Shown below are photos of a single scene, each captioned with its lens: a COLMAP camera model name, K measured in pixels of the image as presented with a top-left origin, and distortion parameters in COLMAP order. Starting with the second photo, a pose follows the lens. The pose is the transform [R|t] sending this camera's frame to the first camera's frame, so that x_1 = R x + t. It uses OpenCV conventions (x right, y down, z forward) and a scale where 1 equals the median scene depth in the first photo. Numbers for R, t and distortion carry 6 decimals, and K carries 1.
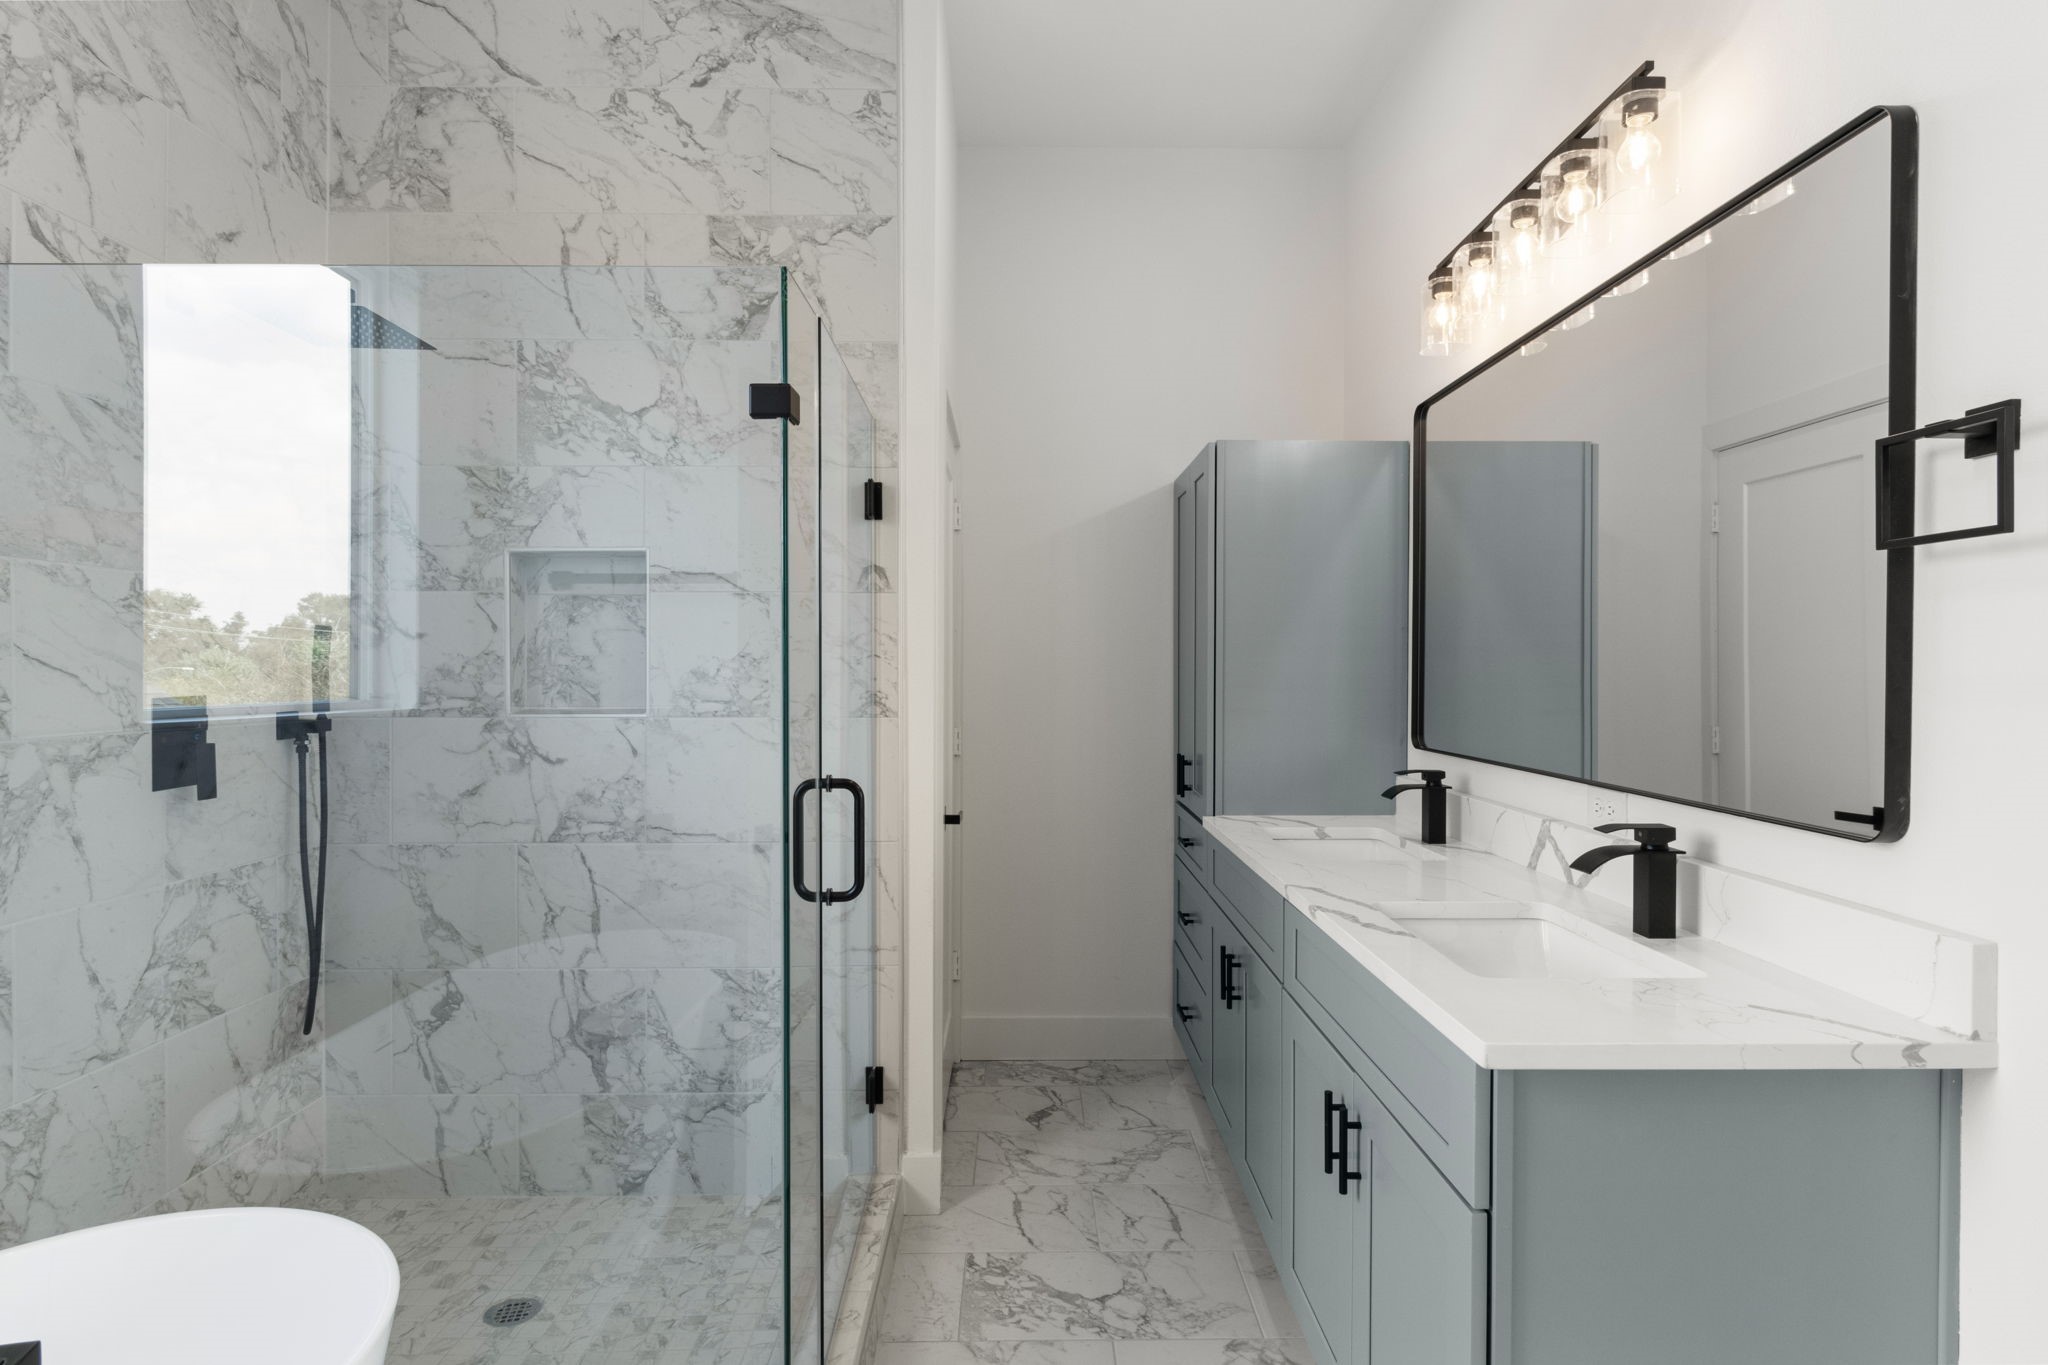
lens RADIAL K [[1031.2, 0, 1026.4], [0, 1031.2, 719.5], [0, 0, 1]] dist [-0.000045, 0.001001]
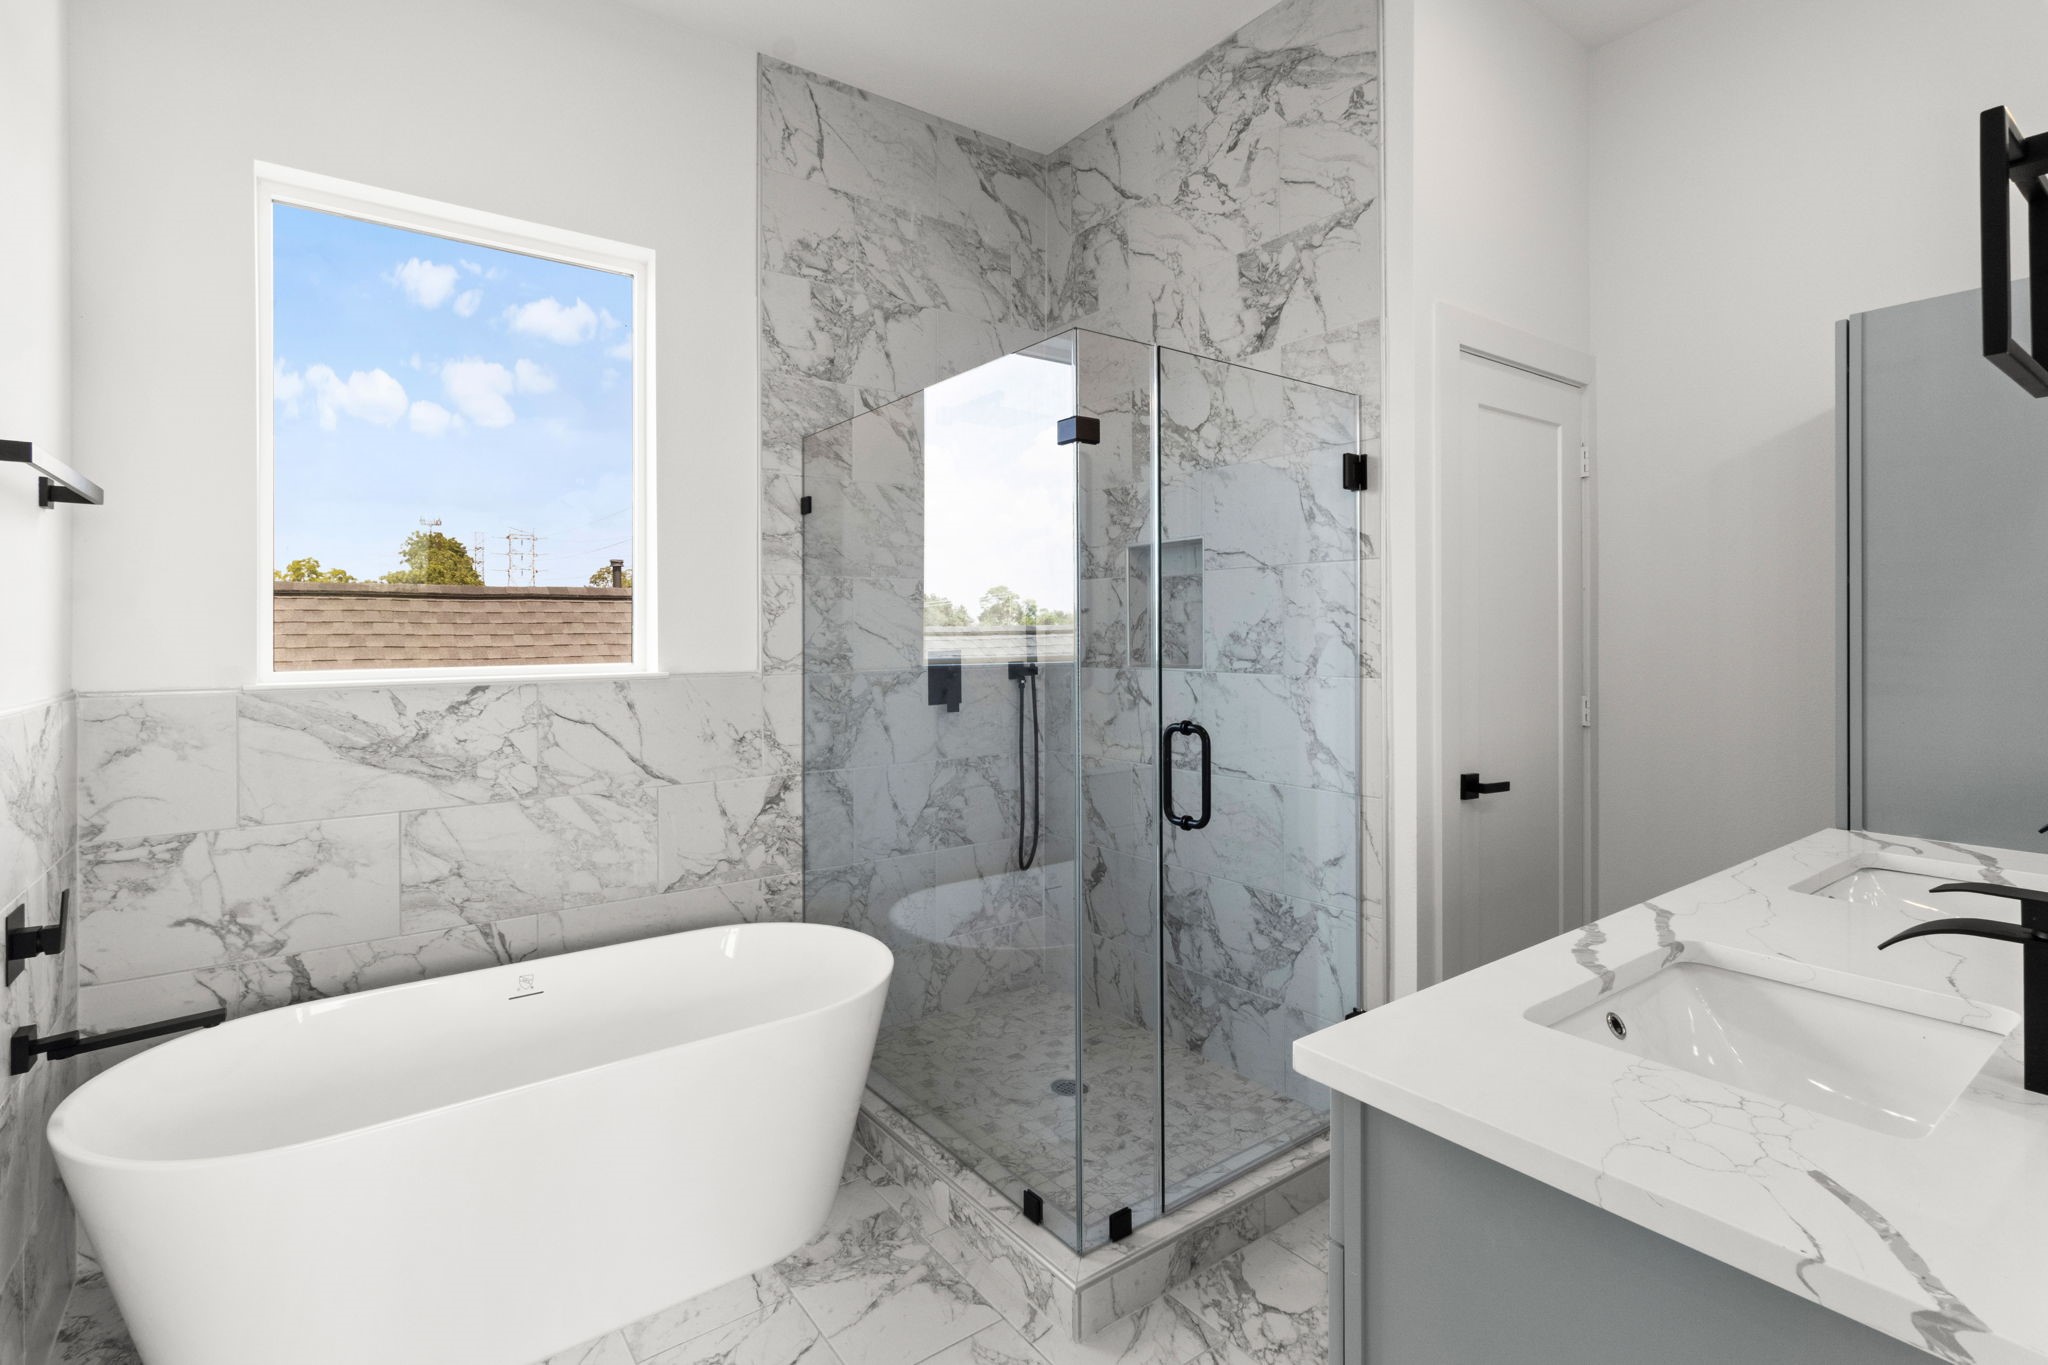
lens RADIAL K [[963.4, 0, 1024.0], [0, 963.4, 682.5], [0, 0, 1]] dist [0.000962, 0.000568]
pose [[0.587186, 0.035903, -0.808656, 0.473887], [-0.034513, 0.999218, 0.019303, -0.004577], [0.808716, 0.016575, 0.587966, 0.149738]]
